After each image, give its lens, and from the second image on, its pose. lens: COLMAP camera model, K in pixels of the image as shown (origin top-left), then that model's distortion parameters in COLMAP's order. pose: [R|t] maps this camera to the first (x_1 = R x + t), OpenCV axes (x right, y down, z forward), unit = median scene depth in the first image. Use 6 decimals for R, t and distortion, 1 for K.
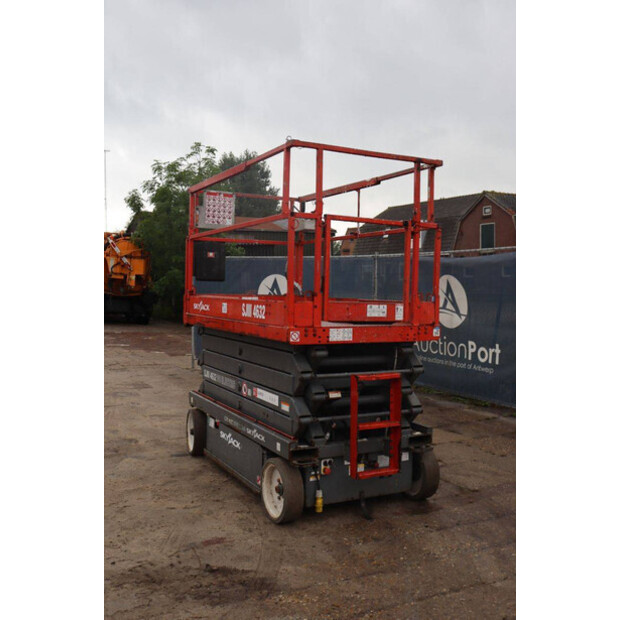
lens RADIAL K [[639.6, 0, 310.0], [0, 639.6, 310.0], [0, 0, 1]] dist [-0.079056, 0.011198]
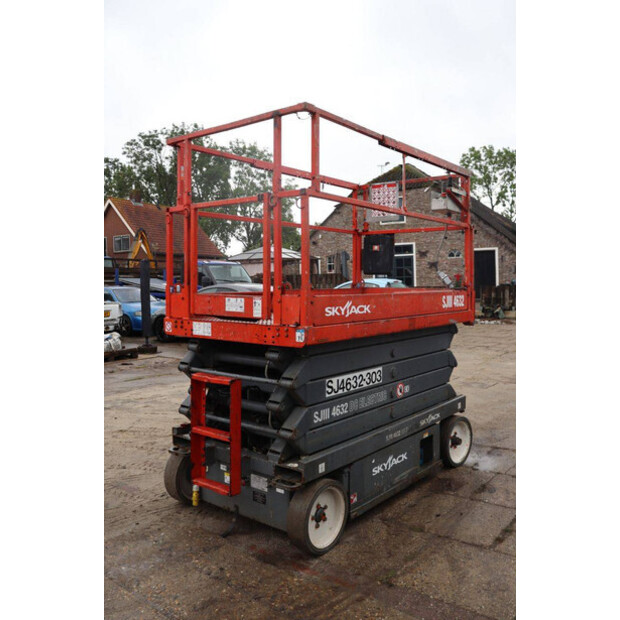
lens RADIAL K [[549.3, 0, 310.0], [0, 549.3, 310.0], [0, 0, 1]] dist [-0.112893, 0.007425]
pose [[0.410463, 0.031511, -0.911332, 0.828241], [-0.023441, 0.999437, 0.024000, -0.012009], [0.911576, 0.011511, 0.410971, 0.794039]]
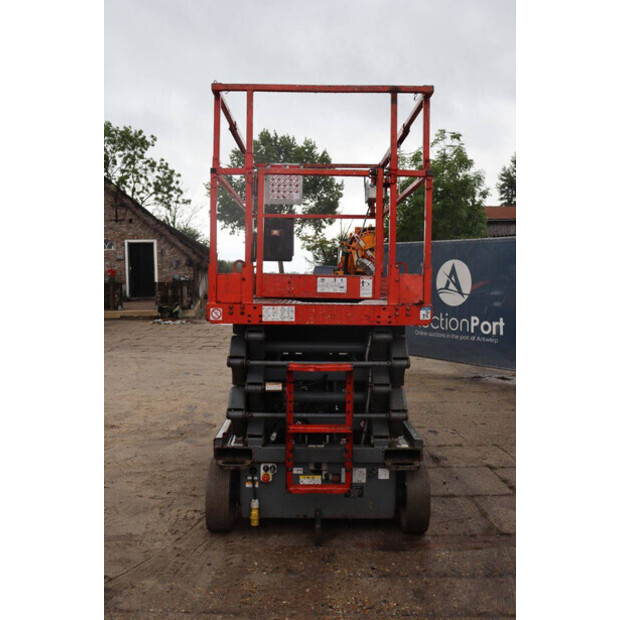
lens RADIAL K [[639.6, 0, 310.0], [0, 639.6, 310.0], [0, 0, 1]] dist [-0.079056, 0.011198]
pose [[0.889314, 0.011102, -0.457163, 0.447010], [-0.009158, 0.999937, 0.006469, 0.027426], [0.457206, -0.001566, 0.889359, 0.283682]]
